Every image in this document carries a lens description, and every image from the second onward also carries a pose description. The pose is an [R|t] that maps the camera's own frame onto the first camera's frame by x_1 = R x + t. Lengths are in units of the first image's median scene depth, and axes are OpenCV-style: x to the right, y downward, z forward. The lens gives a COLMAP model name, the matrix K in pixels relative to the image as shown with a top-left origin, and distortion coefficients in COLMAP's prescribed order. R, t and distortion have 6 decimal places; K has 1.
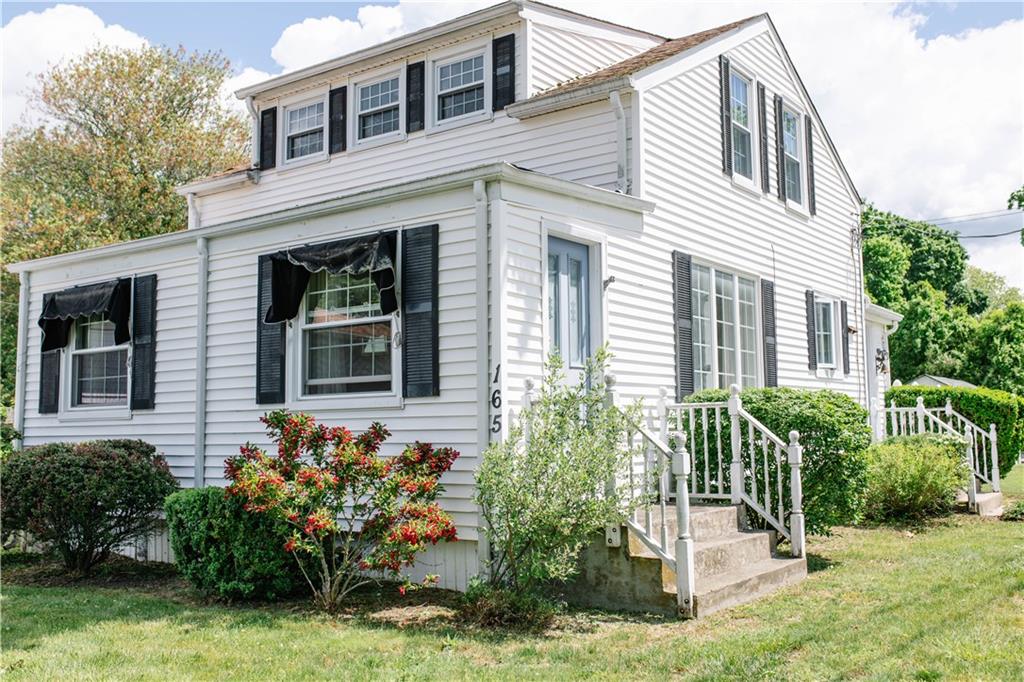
lens RADIAL K [[990.9, 0, 511.9], [0, 990.9, 338.3], [0, 0, 1]] dist [-0.011664, 0.000000]
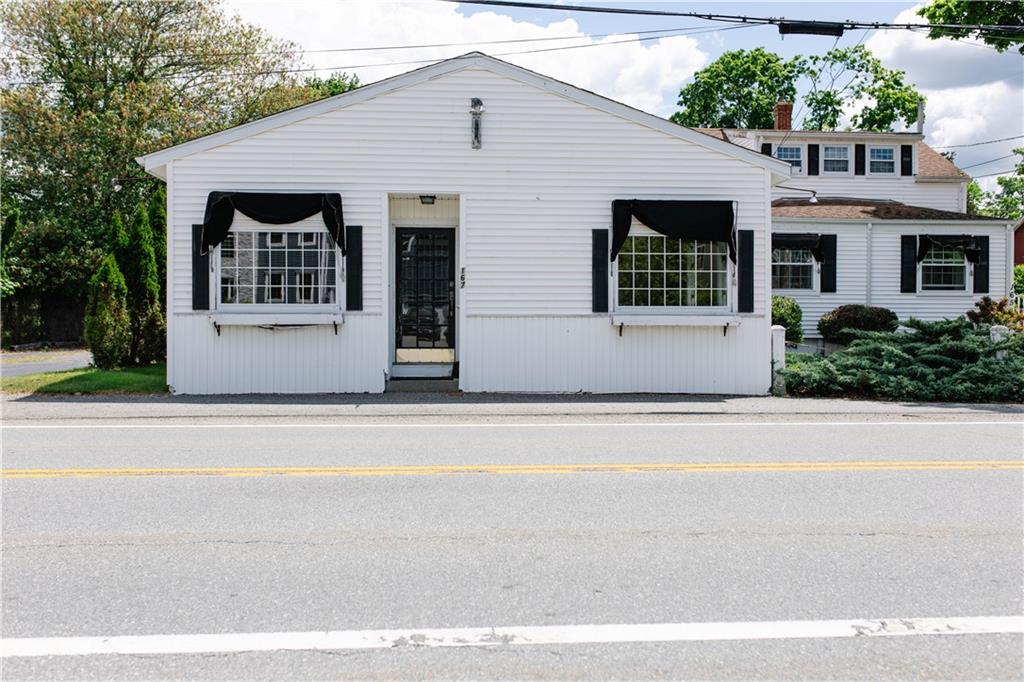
lens RADIAL K [[990.9, 0, 513.5], [0, 990.9, 340.3], [0, 0, 1]] dist [-0.011664, 0.000000]
pose [[0.782502, 0.006332, 0.622616, -2.409778], [-0.075462, 0.993542, 0.084735, 0.043111], [-0.618059, -0.113289, 0.777926, -0.374094]]
